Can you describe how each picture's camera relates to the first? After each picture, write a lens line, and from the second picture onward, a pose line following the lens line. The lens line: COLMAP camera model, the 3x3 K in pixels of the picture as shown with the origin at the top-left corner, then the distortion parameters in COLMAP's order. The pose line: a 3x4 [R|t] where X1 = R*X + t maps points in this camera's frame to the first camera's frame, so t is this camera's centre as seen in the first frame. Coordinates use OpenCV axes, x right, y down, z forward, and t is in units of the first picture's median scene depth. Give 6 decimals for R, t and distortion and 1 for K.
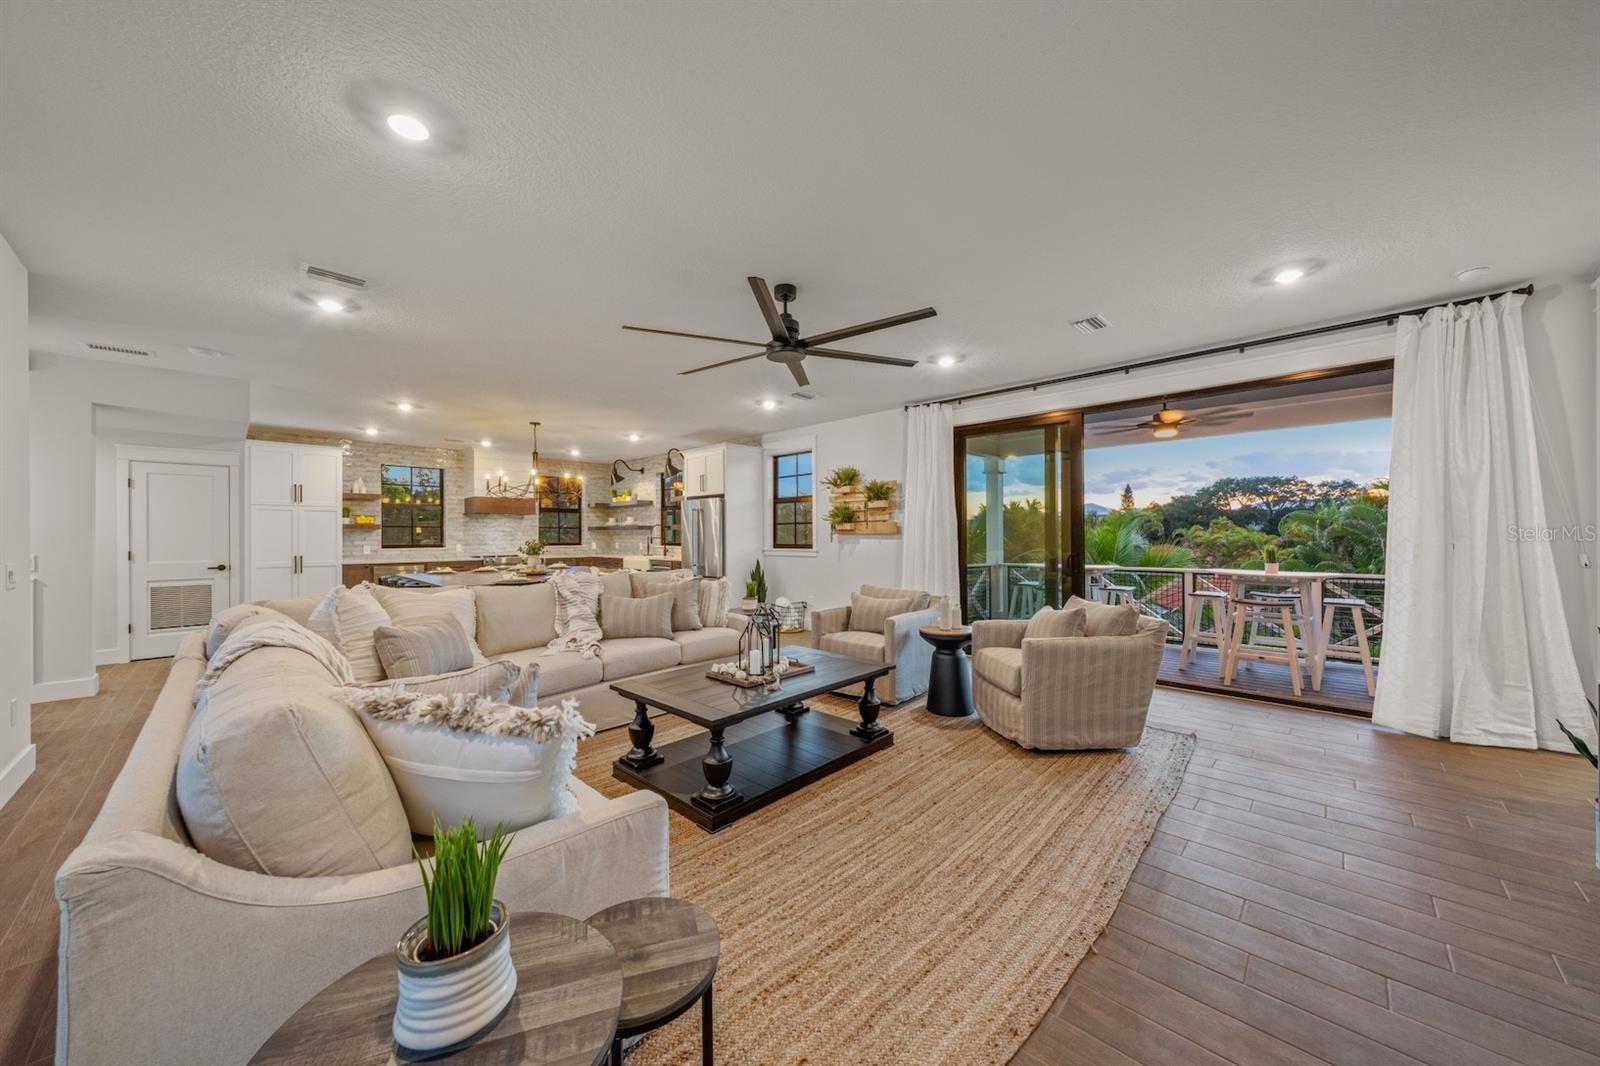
lens RADIAL K [[561.8, 0, 802.7], [0, 561.8, 526.2], [0, 0, 1]] dist [-0.000298, 0.000361]
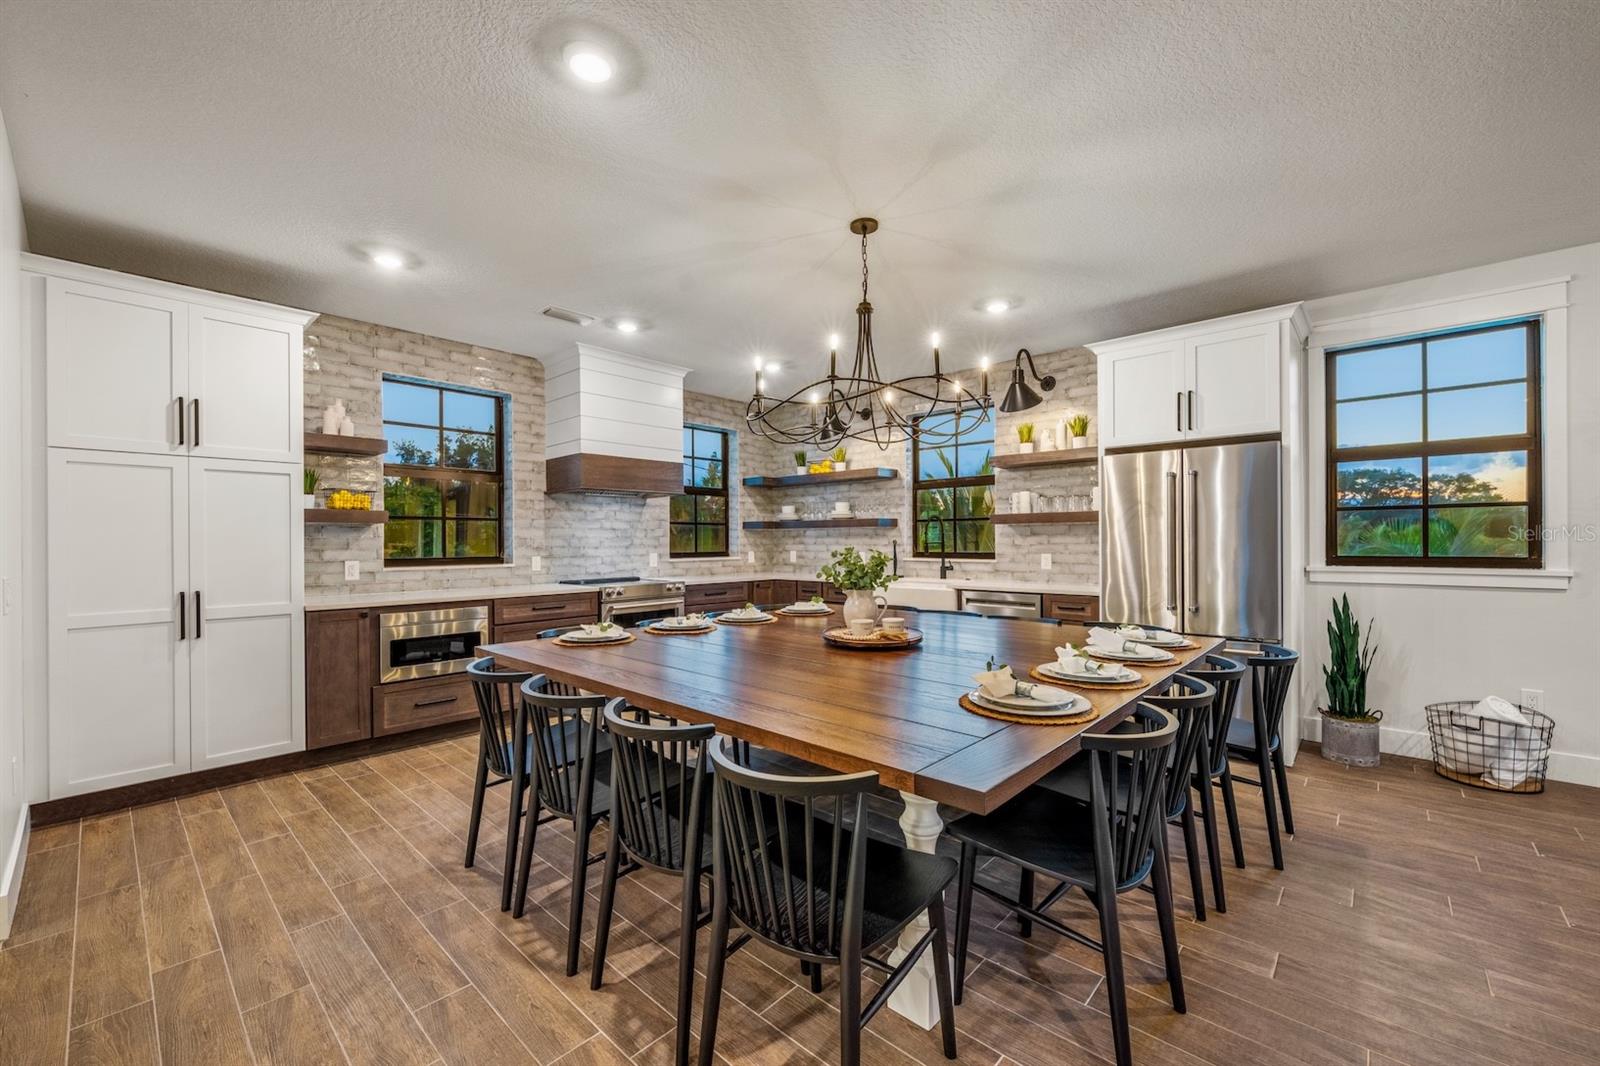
lens RADIAL K [[645.6, 0, 800.5], [0, 645.6, 530.4], [0, 0, 1]] dist [0.003309, -0.000066]
pose [[0.999303, -0.000365, 0.037326, -0.454433], [0.000280, 0.999997, 0.002302, 0.010150], [-0.037327, -0.002290, 0.999300, 0.496526]]
